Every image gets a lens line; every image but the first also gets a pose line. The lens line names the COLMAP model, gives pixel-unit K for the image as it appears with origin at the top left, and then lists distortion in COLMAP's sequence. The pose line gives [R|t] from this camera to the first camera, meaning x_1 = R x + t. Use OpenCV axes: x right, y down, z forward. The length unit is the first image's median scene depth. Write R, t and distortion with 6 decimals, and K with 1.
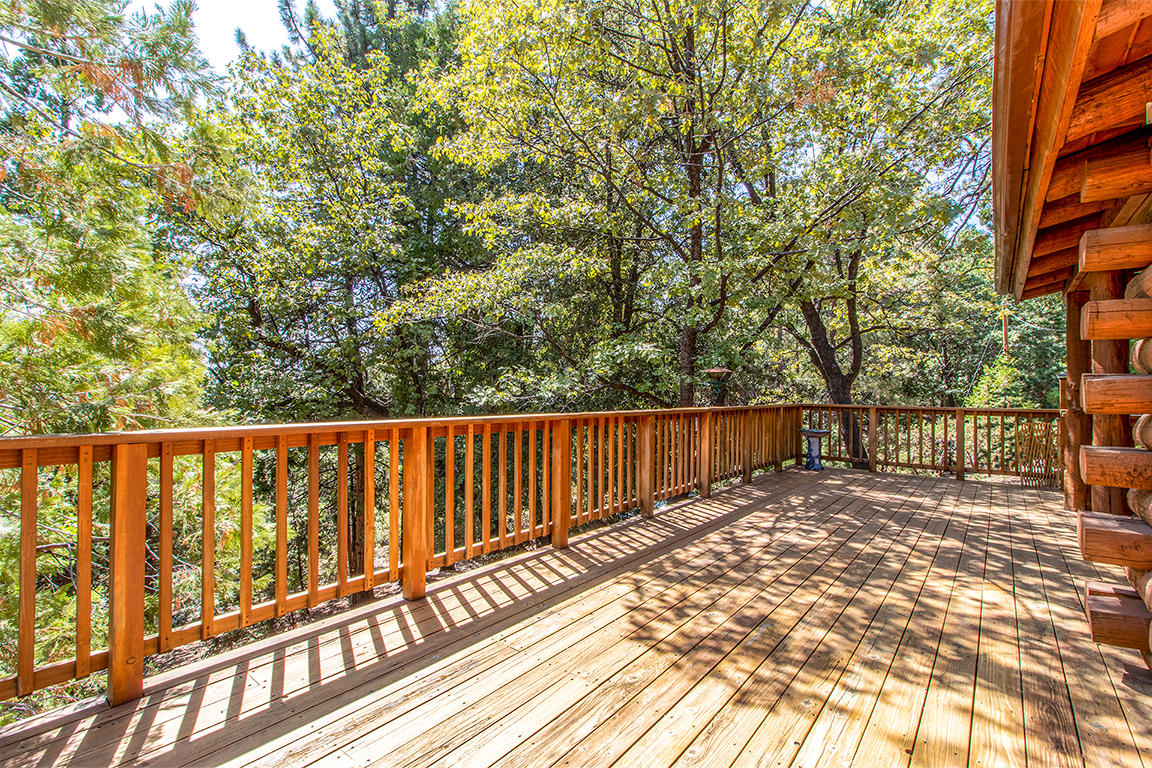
lens RADIAL K [[532.0, 0, 571.8], [0, 532.0, 386.5], [0, 0, 1]] dist [0.004258, -0.000170]
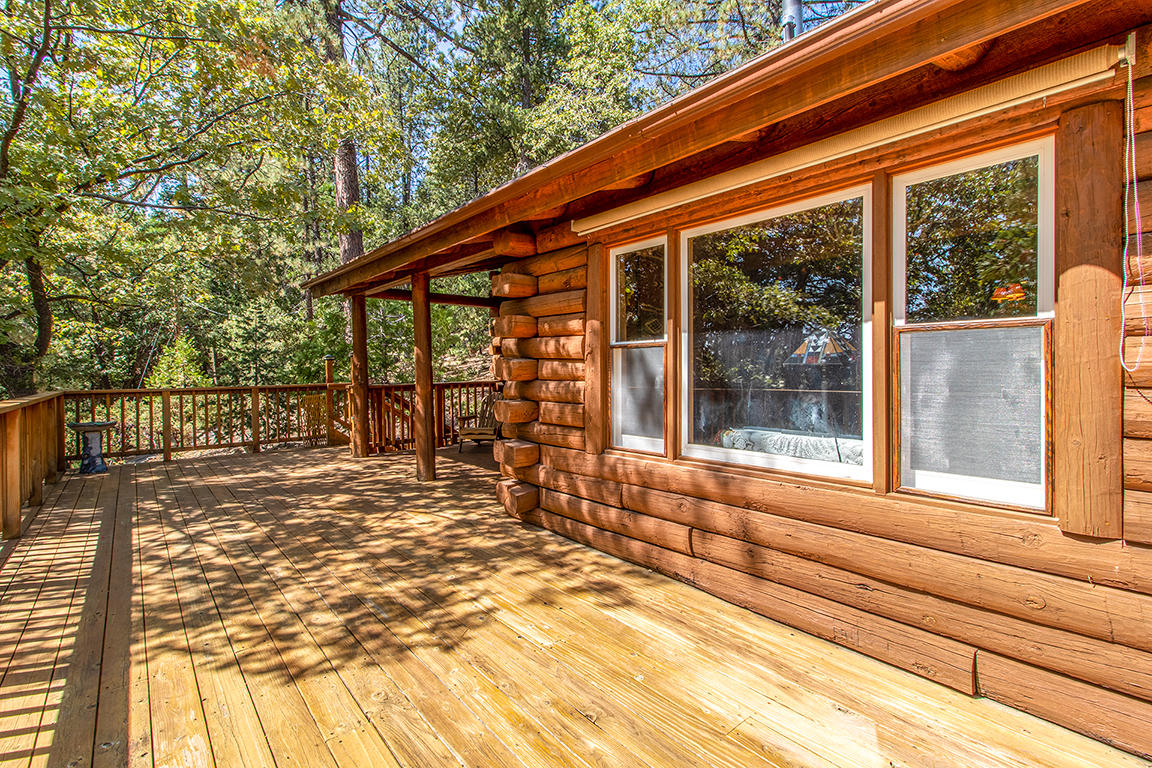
lens RADIAL K [[532.0, 0, 573.4], [0, 532.0, 376.0], [0, 0, 1]] dist [0.004258, -0.000170]
pose [[0.185592, -0.021533, 0.982391, -0.504728], [0.003153, 0.999768, 0.021318, -0.009889], [-0.982622, -0.000859, 0.185617, 0.356640]]
